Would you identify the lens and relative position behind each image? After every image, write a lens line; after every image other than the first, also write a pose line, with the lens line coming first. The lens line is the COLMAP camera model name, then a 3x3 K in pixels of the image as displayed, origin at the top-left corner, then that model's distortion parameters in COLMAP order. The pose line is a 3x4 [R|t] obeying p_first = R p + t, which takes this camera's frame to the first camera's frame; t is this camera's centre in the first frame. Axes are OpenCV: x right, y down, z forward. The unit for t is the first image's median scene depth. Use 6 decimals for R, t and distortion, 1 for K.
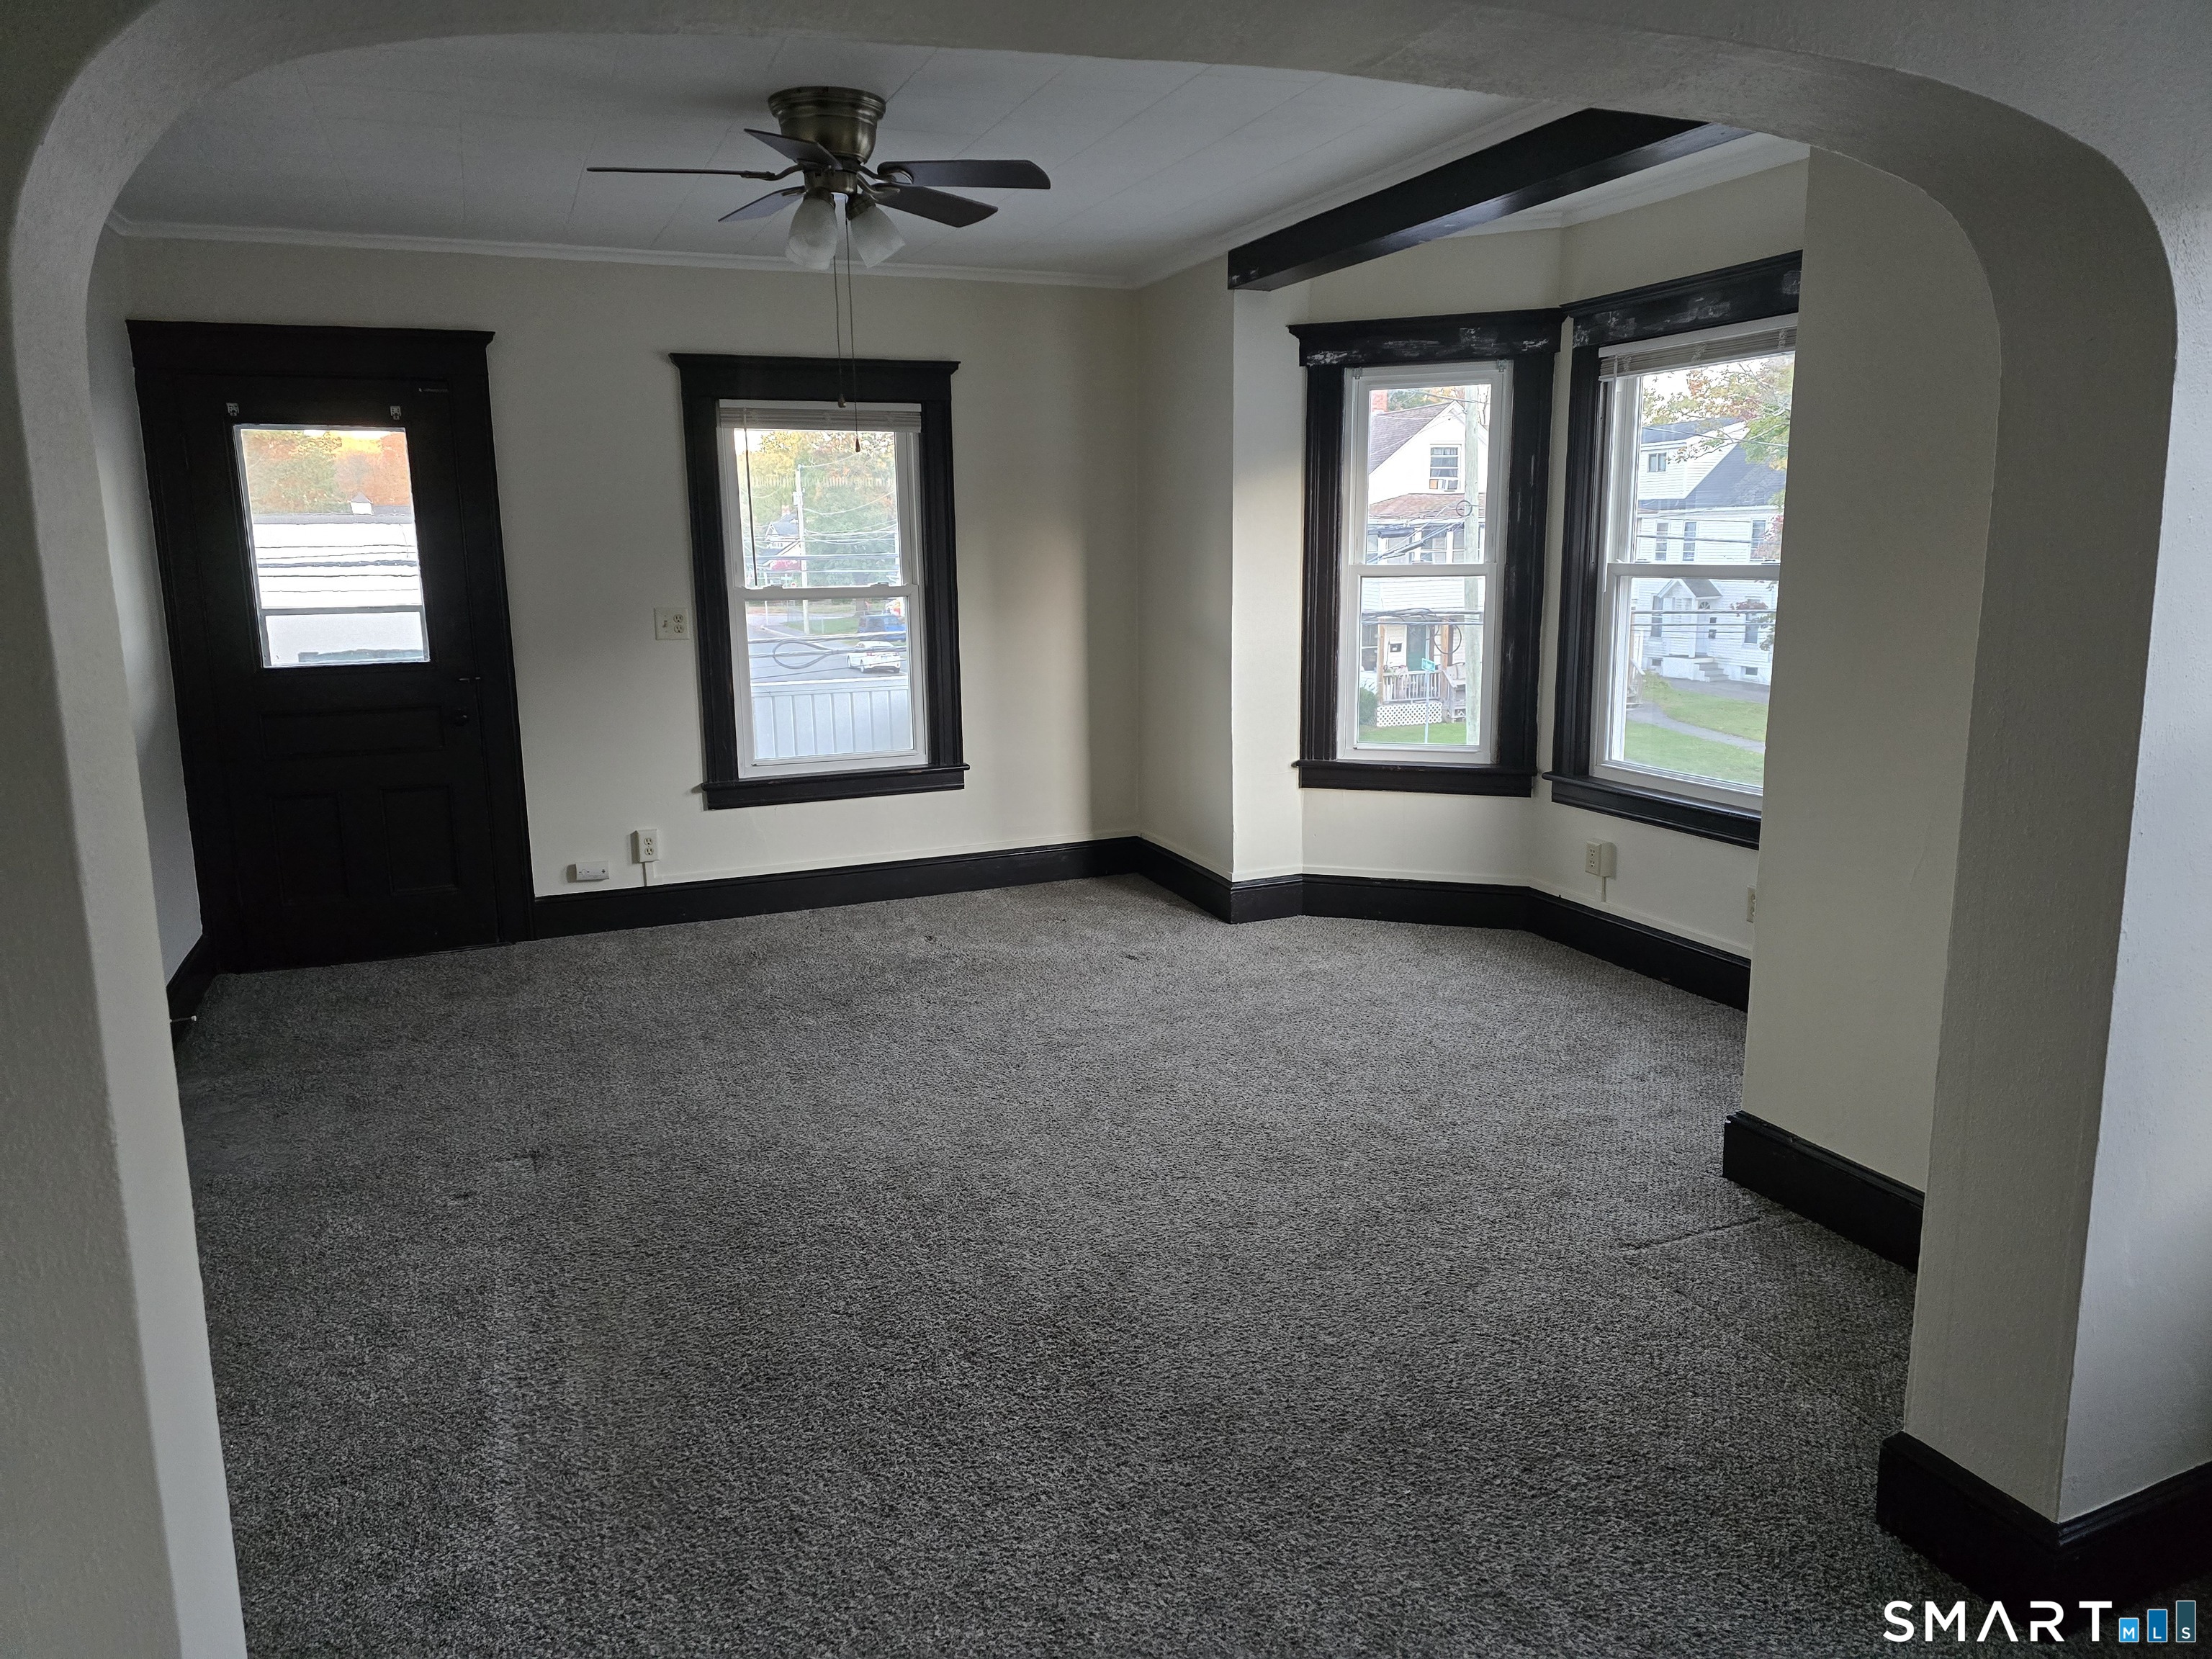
lens RADIAL K [[1470.2, 0, 1101.5], [0, 1470.2, 795.1], [0, 0, 1]] dist [0.091758, -0.131982]
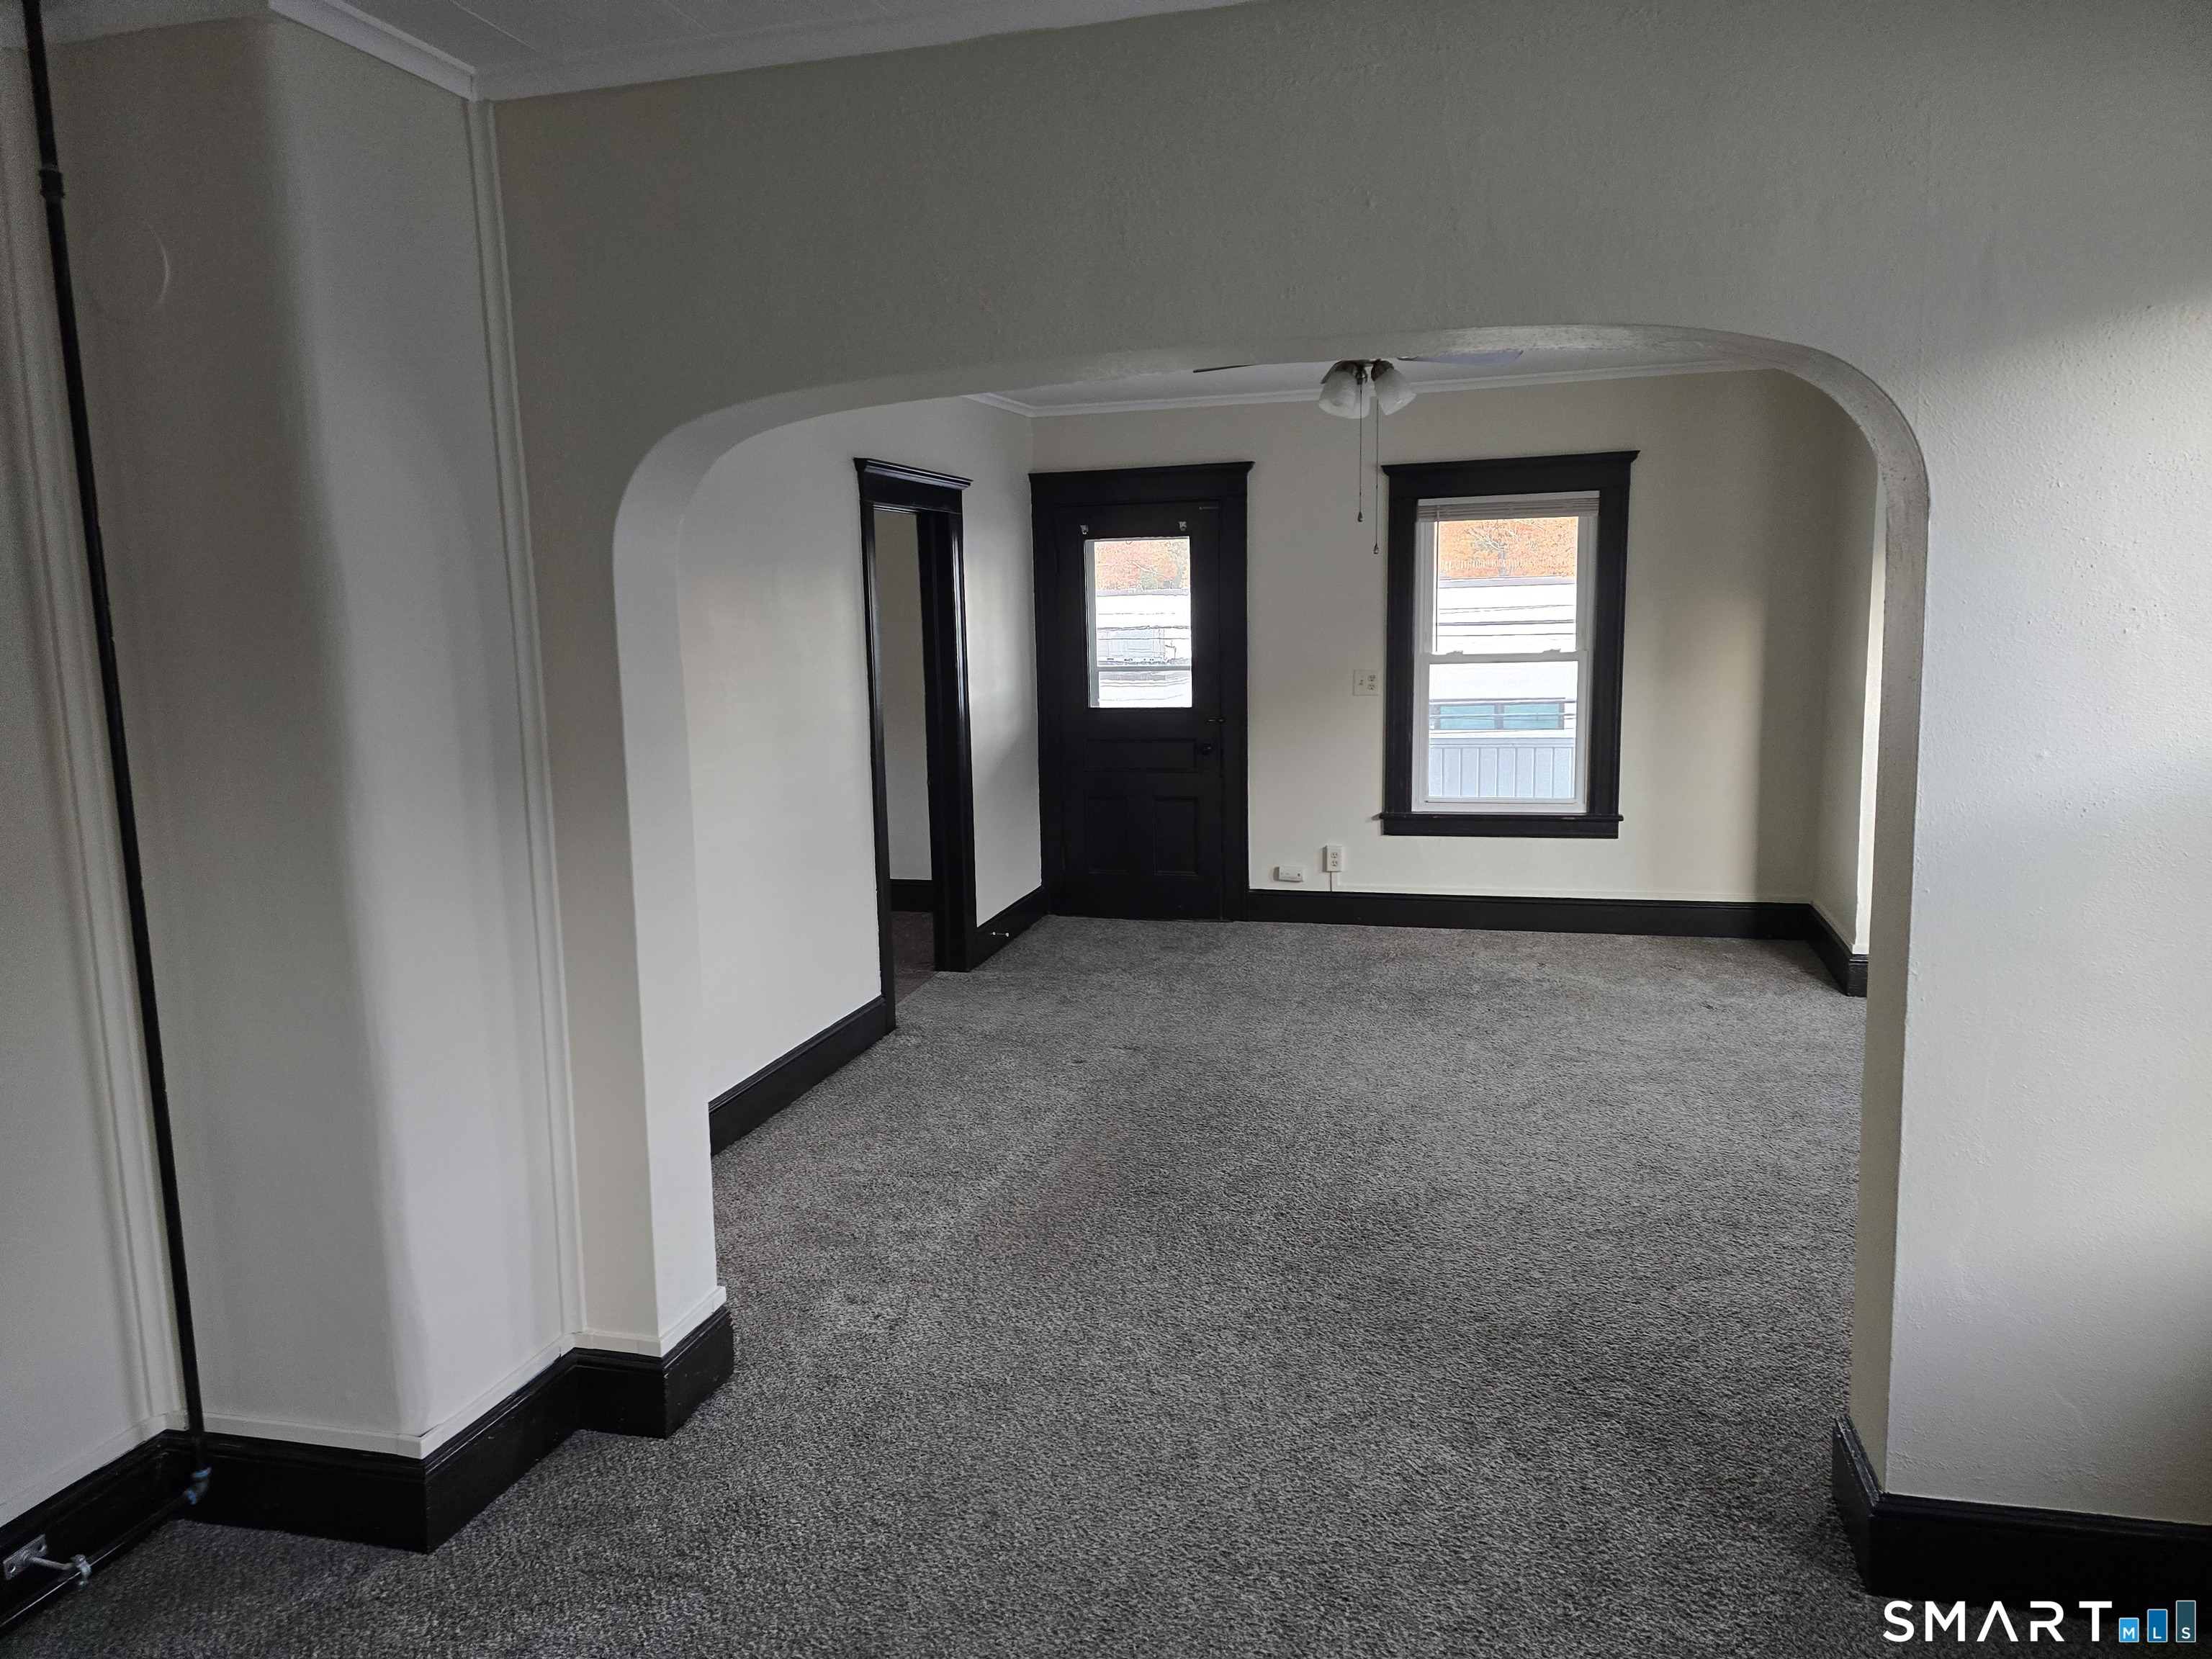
lens RADIAL K [[1470.2, 0, 1101.5], [0, 1470.2, 795.1], [0, 0, 1]] dist [0.091758, -0.131982]
pose [[0.790960, 0.071718, -0.607650, 0.305320], [-0.094356, 0.995524, -0.005322, 0.006141], [0.604549, 0.061545, 0.794187, -0.112867]]
